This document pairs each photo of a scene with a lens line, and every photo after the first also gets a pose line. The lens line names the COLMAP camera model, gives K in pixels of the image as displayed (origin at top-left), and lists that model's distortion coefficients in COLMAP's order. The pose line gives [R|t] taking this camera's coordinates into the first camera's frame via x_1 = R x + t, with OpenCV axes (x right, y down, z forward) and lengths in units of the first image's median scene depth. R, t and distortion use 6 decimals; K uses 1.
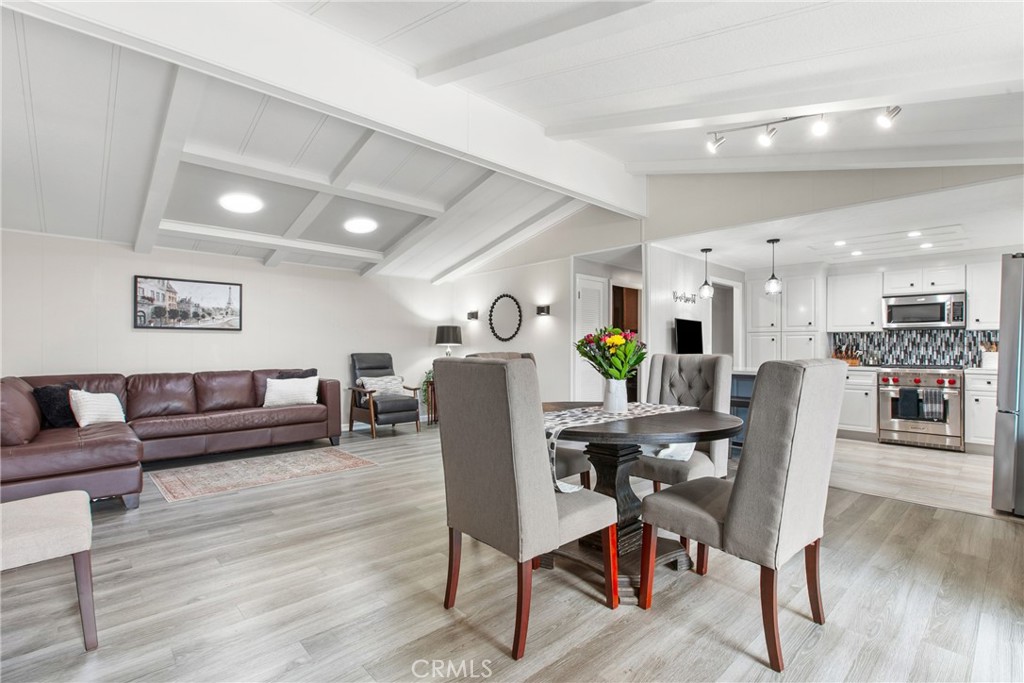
lens RADIAL K [[470.5, 0, 512.7], [0, 470.5, 348.9], [0, 0, 1]] dist [-0.010899, -0.000029]
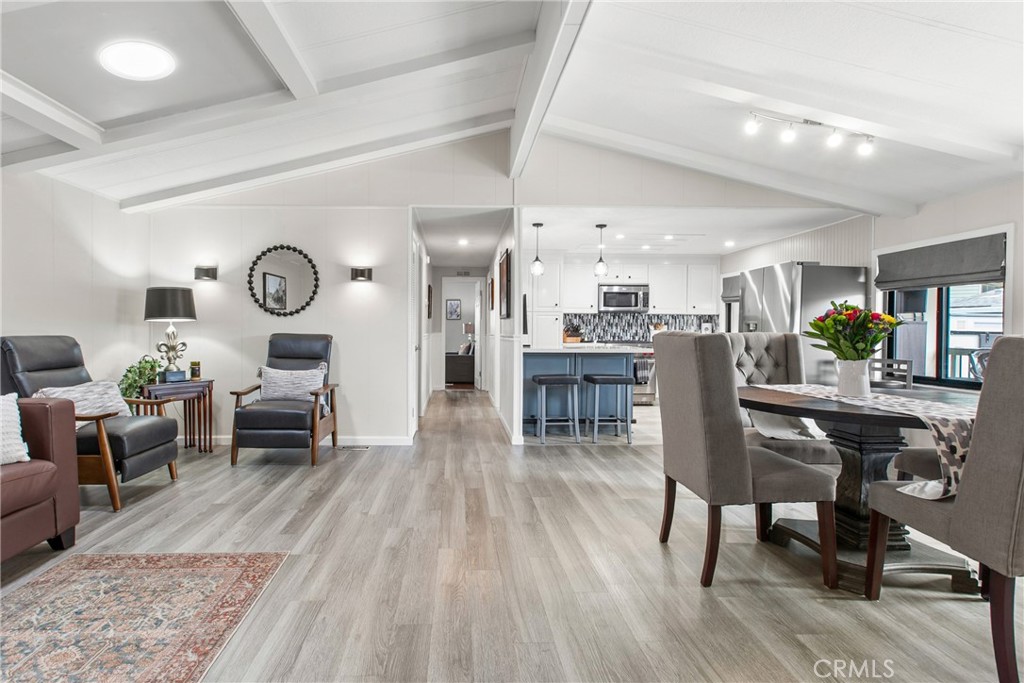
lens RADIAL K [[511.4, 0, 458.8], [0, 511.4, 340.0], [0, 0, 1]] dist [0.000144, 0.001184]
pose [[0.680906, -0.016779, 0.732179, -0.443581], [-0.000431, 0.999728, 0.023311, 0.000529], [-0.732371, -0.016188, 0.680714, 0.381938]]
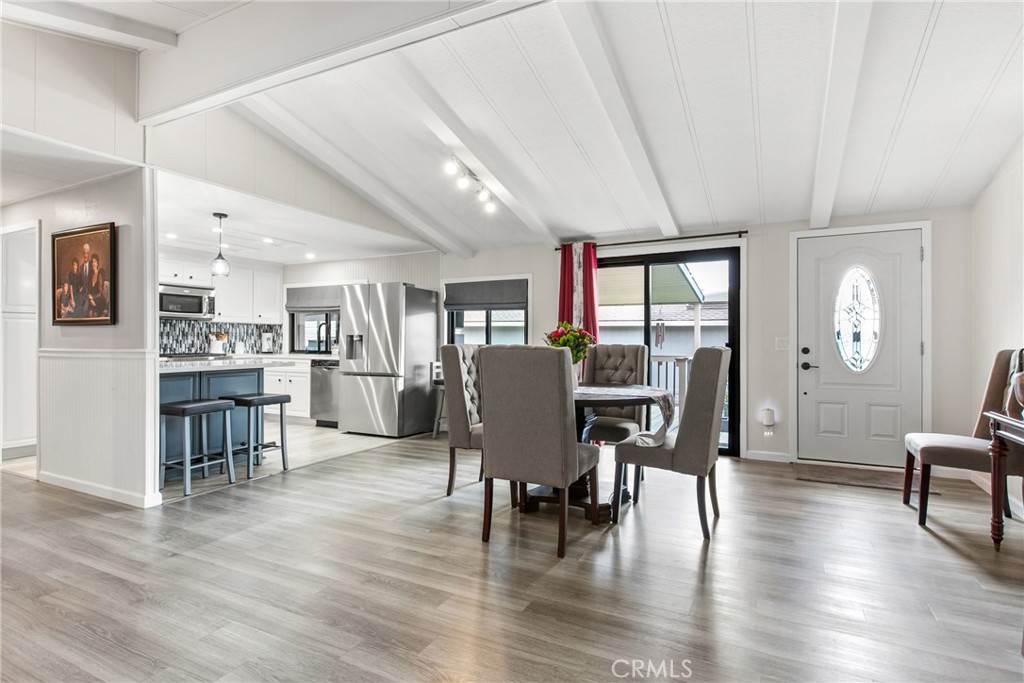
lens RADIAL K [[526.0, 0, 511.8], [0, 526.0, 340.4], [0, 0, 1]] dist [-0.002306, -0.001726]
pose [[-0.331225, -0.005948, 0.943533, -0.470838], [-0.004630, 0.999978, 0.004679, -0.003794], [-0.943540, -0.002819, -0.331246, 0.698870]]
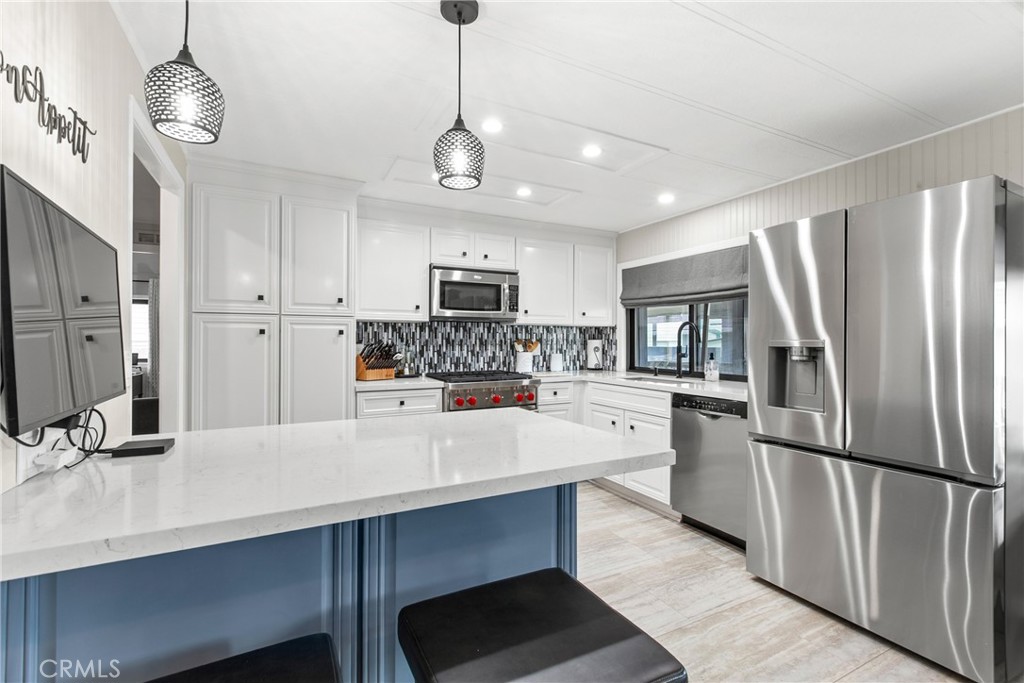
lens RADIAL K [[474.5, 0, 509.1], [0, 474.5, 336.2], [0, 0, 1]] dist [0.006215, 0.000605]
pose [[0.283504, 0.006481, 0.958949, 0.228213], [0.000339, 0.999976, -0.006858, -0.014450], [-0.958971, 0.002269, 0.283495, 0.757901]]
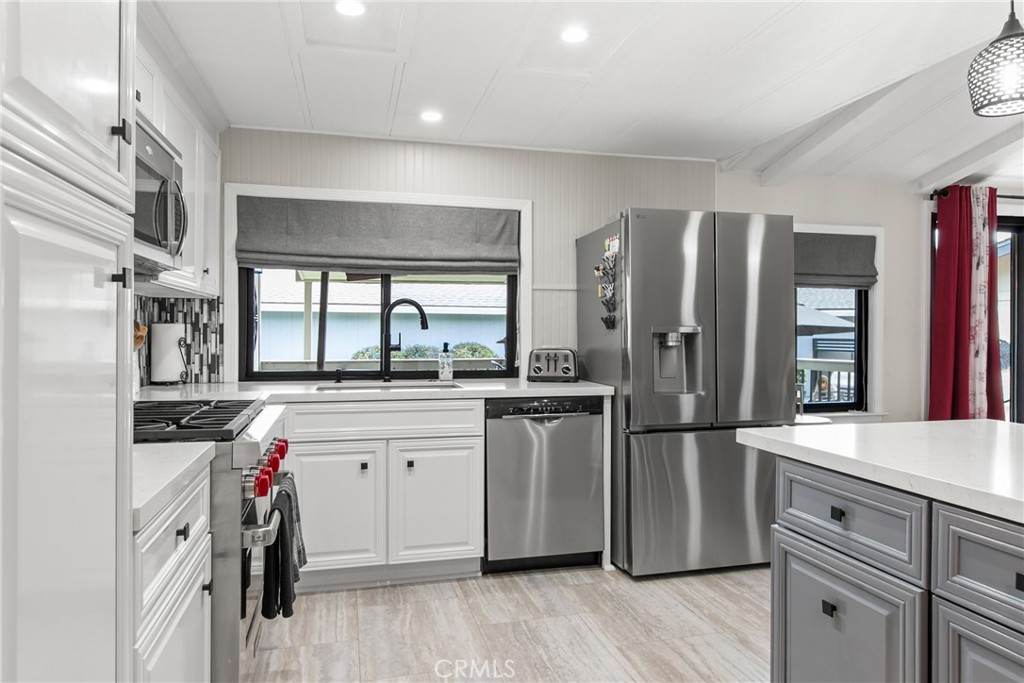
lens RADIAL K [[647.2, 0, 519.1], [0, 647.2, 336.1], [0, 0, 1]] dist [0.000664, -0.001425]
pose [[-0.880380, -0.009047, 0.474182, 0.532963], [-0.004919, 0.999938, 0.009946, -0.010138], [-0.474243, 0.006424, -0.880371, 1.193993]]
